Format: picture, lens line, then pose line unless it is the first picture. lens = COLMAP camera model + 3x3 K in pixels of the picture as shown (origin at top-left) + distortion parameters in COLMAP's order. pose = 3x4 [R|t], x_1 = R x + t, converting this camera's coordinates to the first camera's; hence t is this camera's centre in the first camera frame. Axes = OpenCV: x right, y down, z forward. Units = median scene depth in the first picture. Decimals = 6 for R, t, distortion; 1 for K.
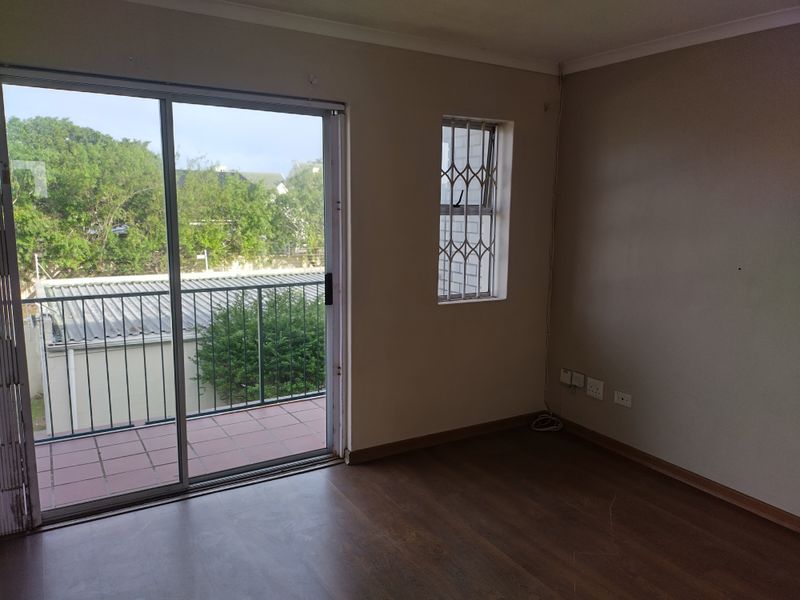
lens RADIAL K [[597.0, 0, 405.9], [0, 597.0, 301.0], [0, 0, 1]] dist [0.051173, -0.058925]
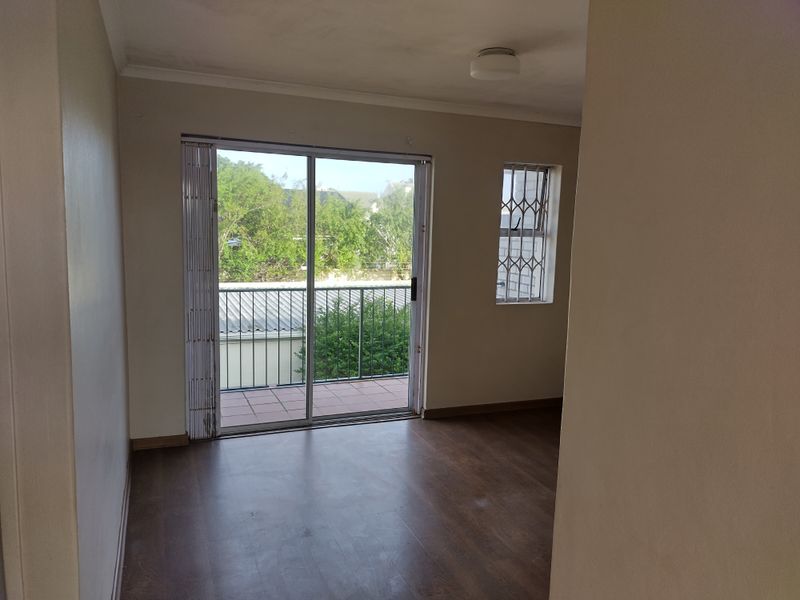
lens RADIAL K [[597.0, 0, 396.2], [0, 597.0, 302.6], [0, 0, 1]] dist [0.051173, -0.058925]
pose [[0.986390, 0.037277, -0.160140, 0.044922], [-0.041436, 0.998883, -0.022710, 0.039175], [0.159114, 0.029037, 0.986833, -0.314857]]
